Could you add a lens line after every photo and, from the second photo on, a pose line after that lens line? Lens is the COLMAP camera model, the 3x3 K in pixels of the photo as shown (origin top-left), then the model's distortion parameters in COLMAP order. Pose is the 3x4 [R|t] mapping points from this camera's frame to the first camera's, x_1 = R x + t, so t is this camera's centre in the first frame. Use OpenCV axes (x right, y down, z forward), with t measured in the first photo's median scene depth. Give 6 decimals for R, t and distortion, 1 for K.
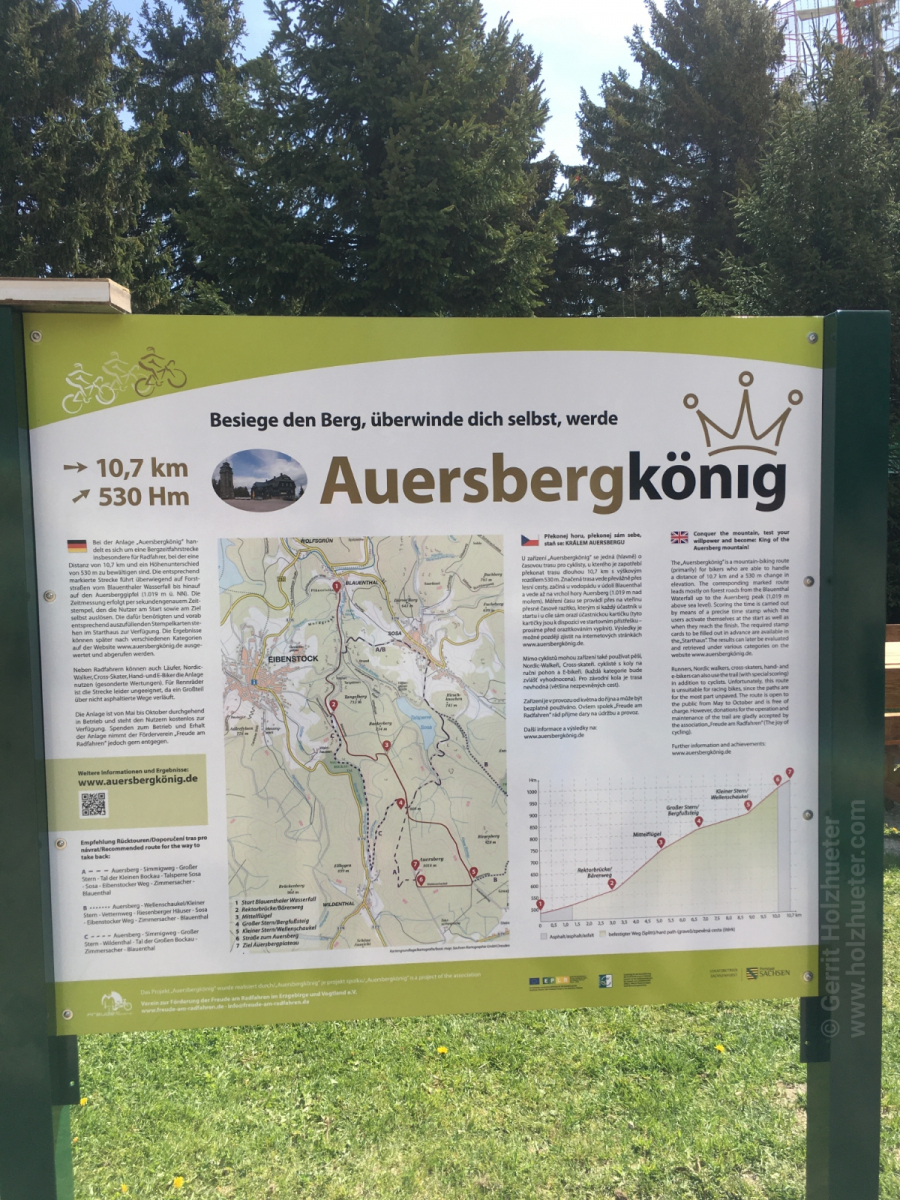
lens RADIAL K [[1053.2, 0, 487.1], [0, 1053.2, 572.8], [0, 0, 1]] dist [0.059720, 0.001002]
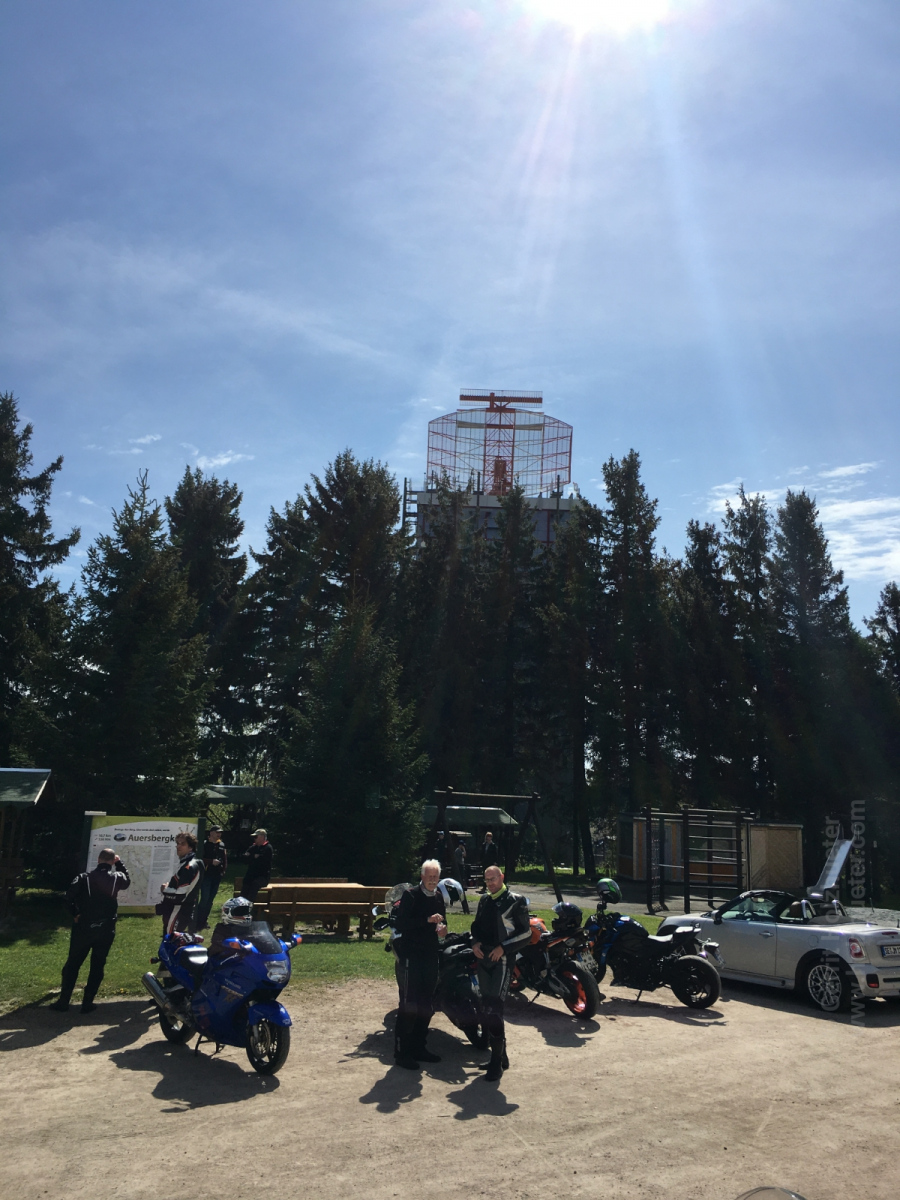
lens RADIAL K [[1053.2, 0, 487.1], [0, 1053.2, 572.8], [0, 0, 1]] dist [0.059720, 0.001002]
pose [[0.960280, 0.103432, 0.259159, 0.139232], [-0.032789, 0.964155, -0.263308, 0.008652], [-0.277103, 0.244352, 0.929250, -7.131818]]
